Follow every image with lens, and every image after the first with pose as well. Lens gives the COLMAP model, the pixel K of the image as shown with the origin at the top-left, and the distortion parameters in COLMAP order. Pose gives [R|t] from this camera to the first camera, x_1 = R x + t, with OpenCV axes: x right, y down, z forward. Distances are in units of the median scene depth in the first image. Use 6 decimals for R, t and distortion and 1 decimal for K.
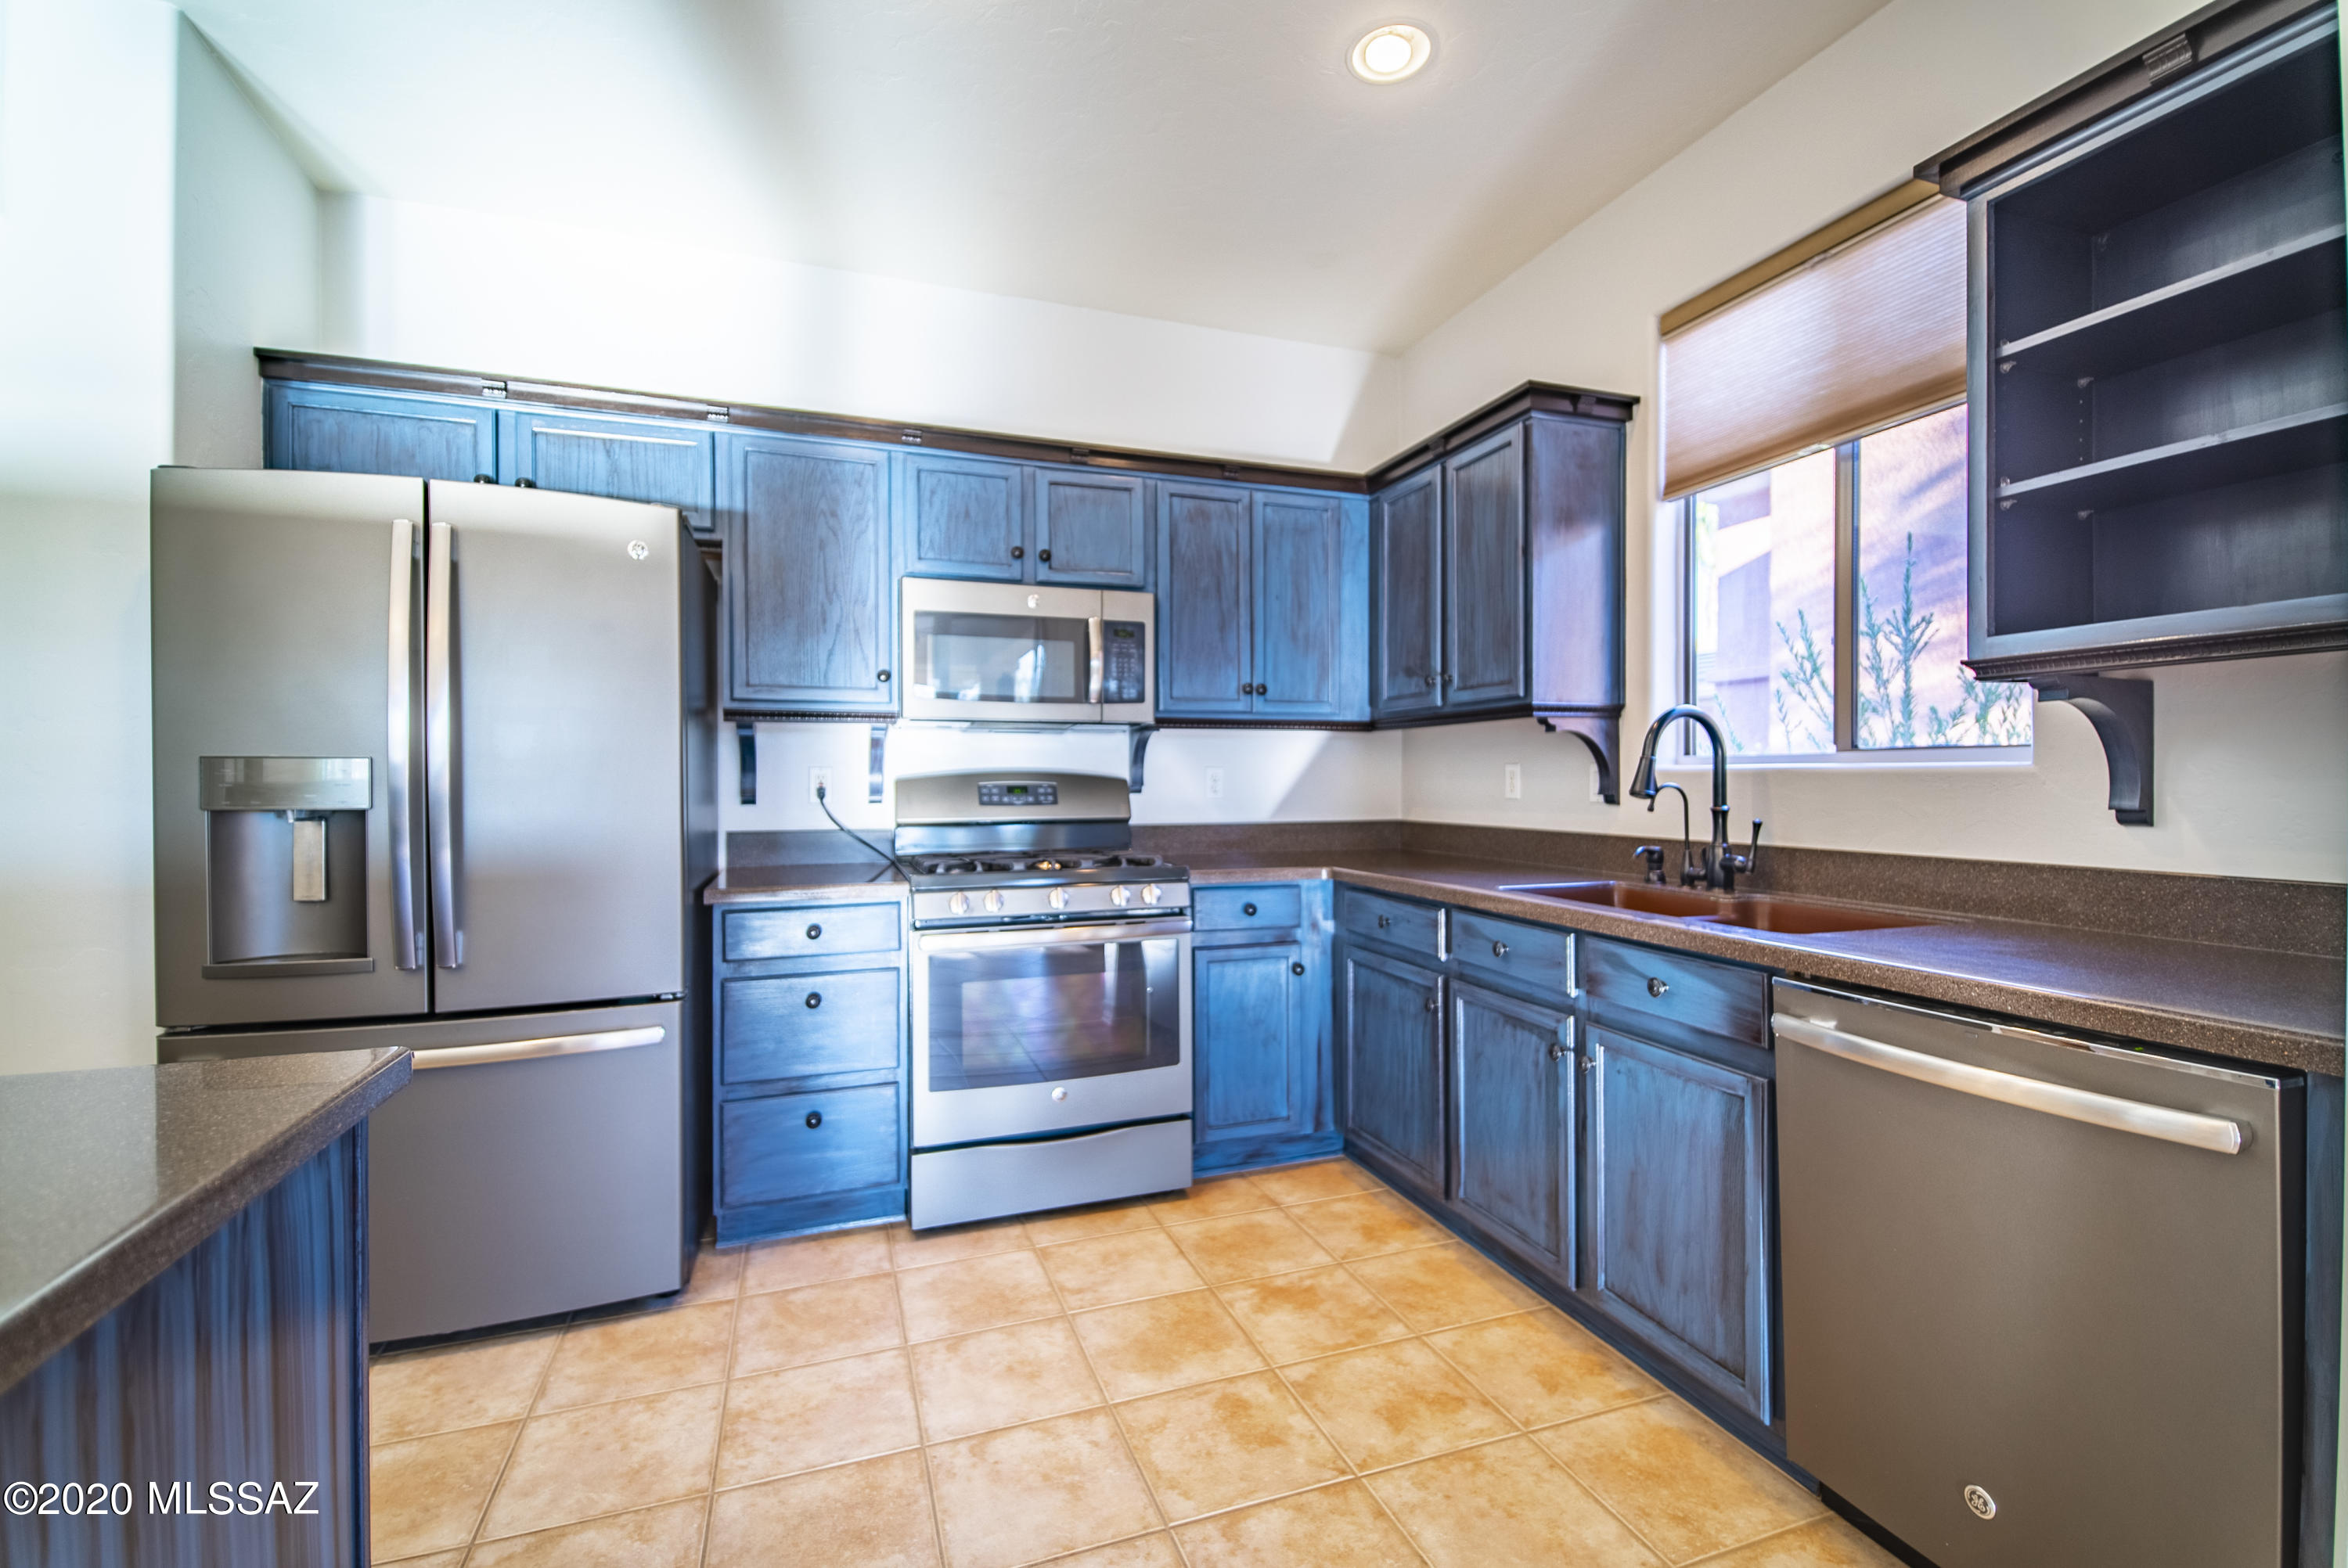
lens RADIAL K [[1028.4, 0, 1185.4], [0, 1028.4, 785.6], [0, 0, 1]] dist [0.008059, -0.000655]
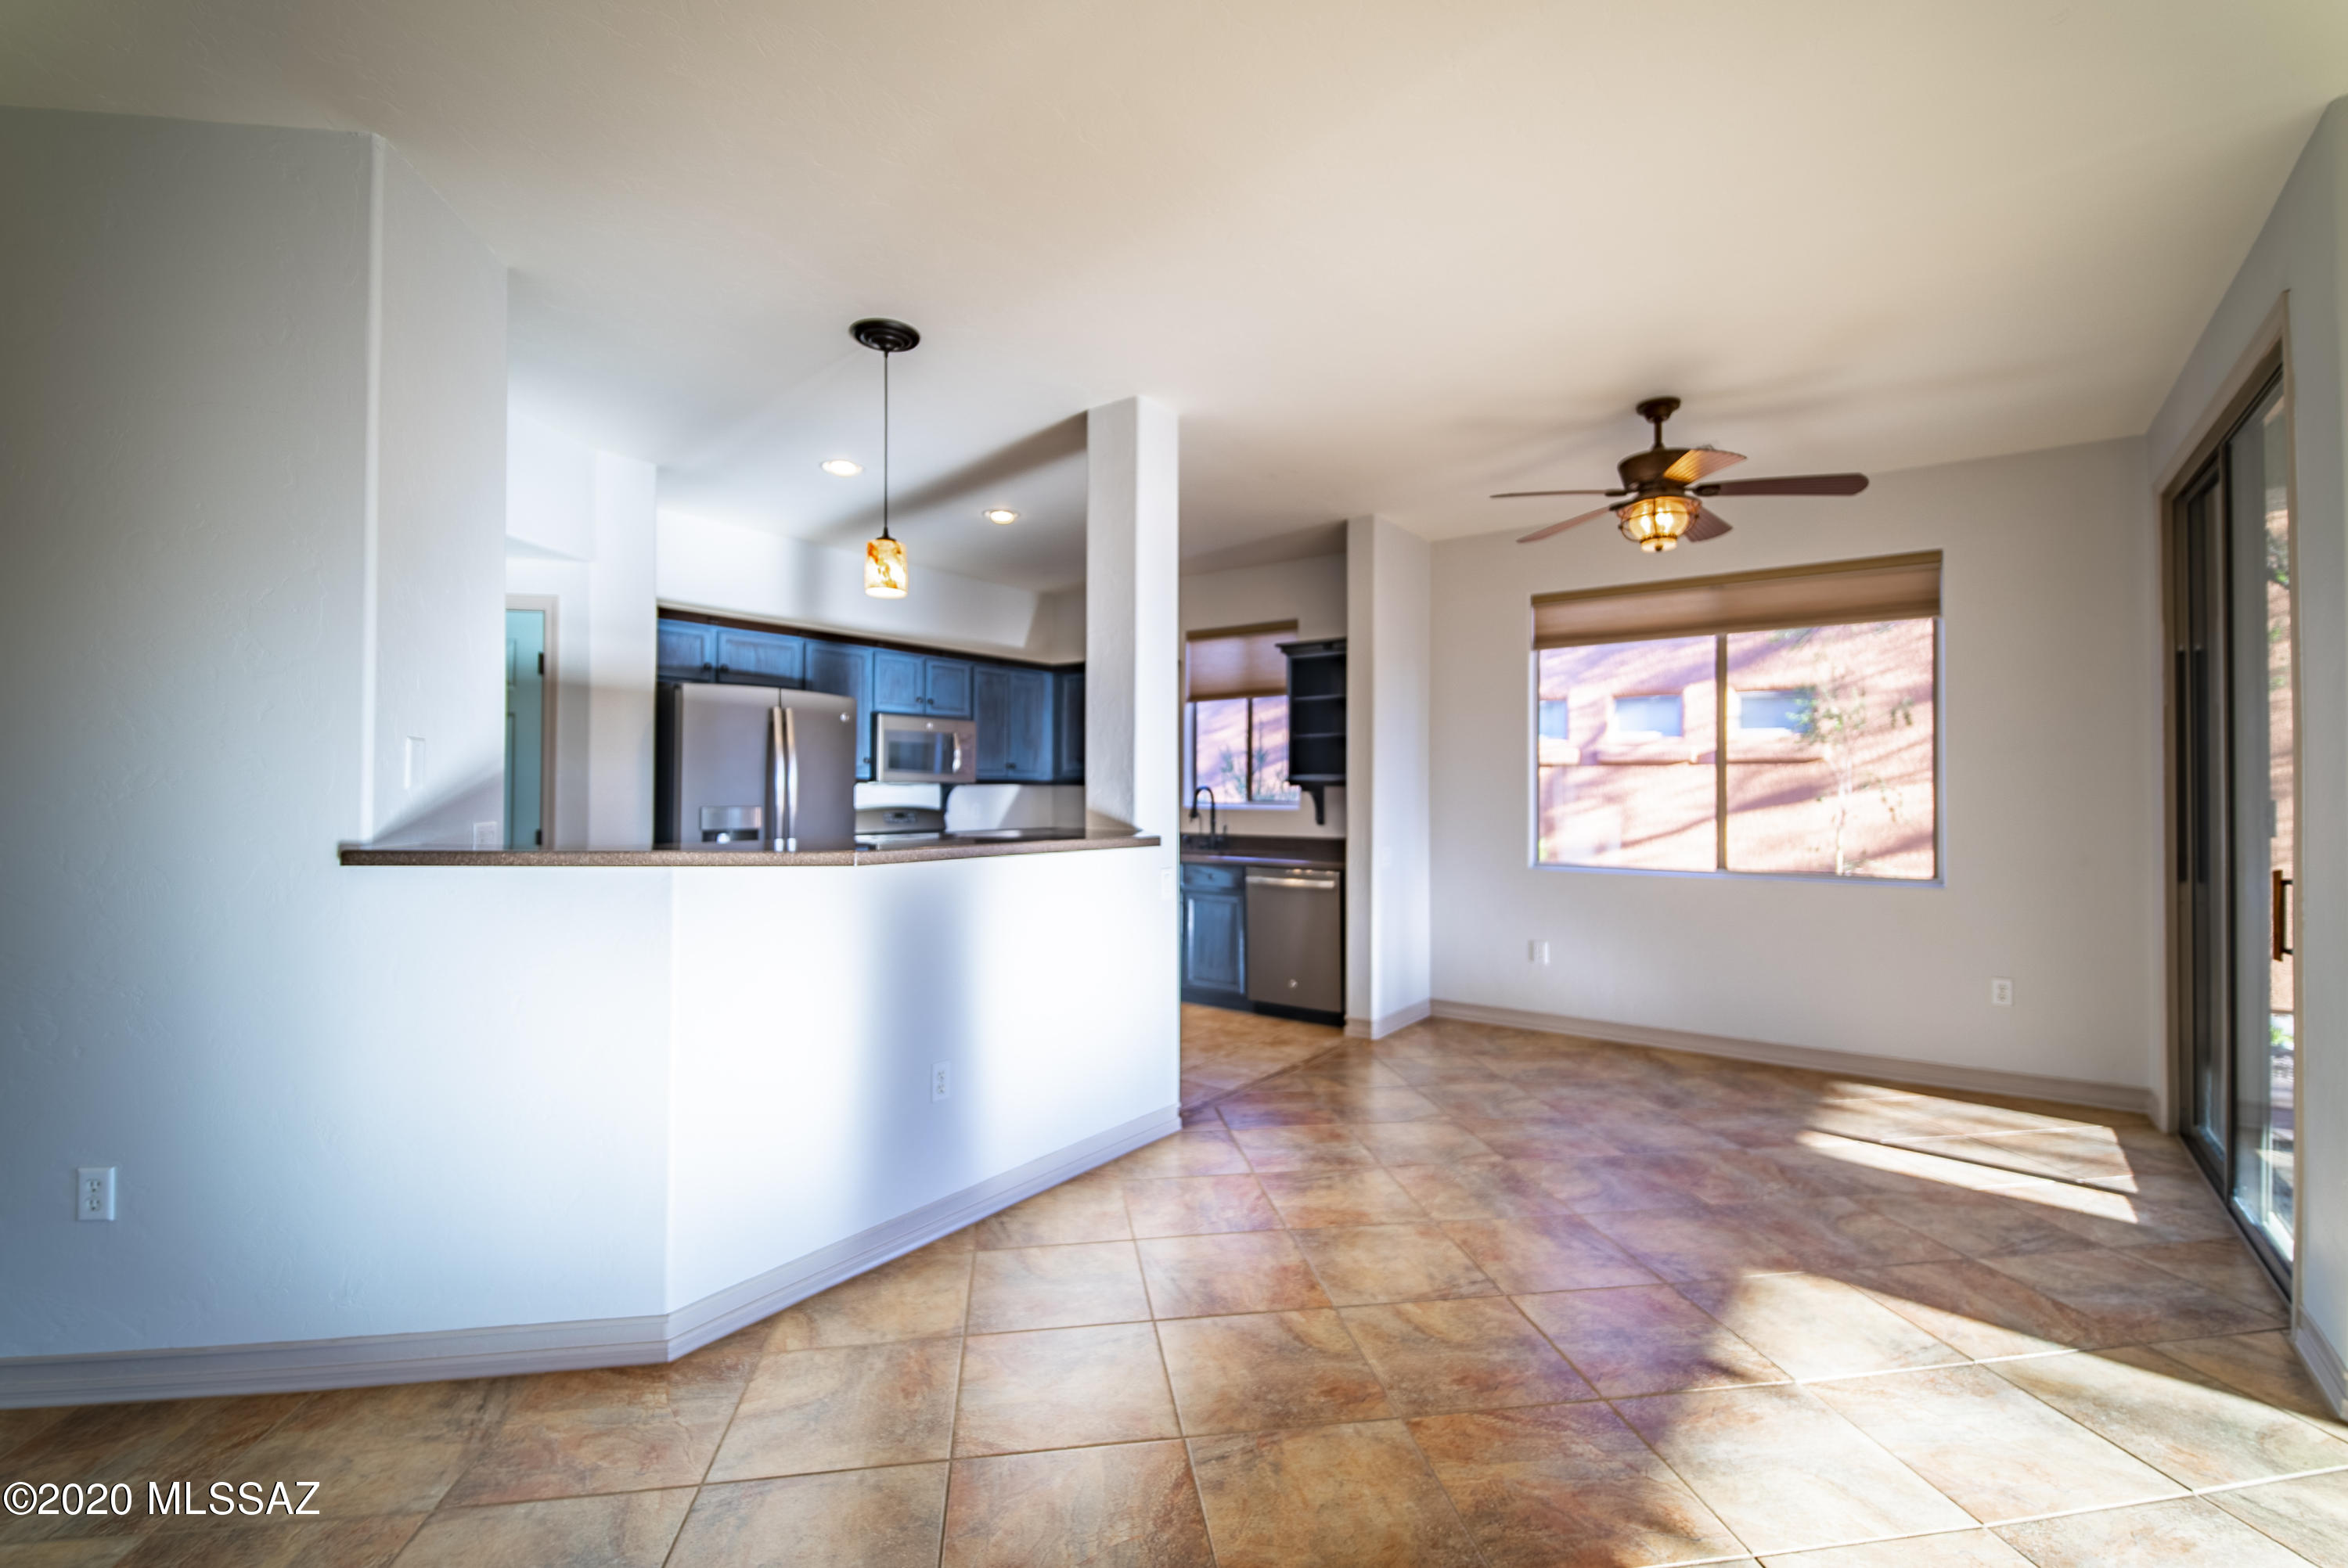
lens RADIAL K [[1028.4, 0, 1171.2], [0, 1028.4, 783.5], [0, 0, 1]] dist [0.008059, -0.000655]
pose [[0.831469, 0.011627, 0.555449, -1.217659], [-0.002469, 0.999848, -0.017234, -0.032376], [-0.555565, 0.012958, 0.831372, -1.365281]]
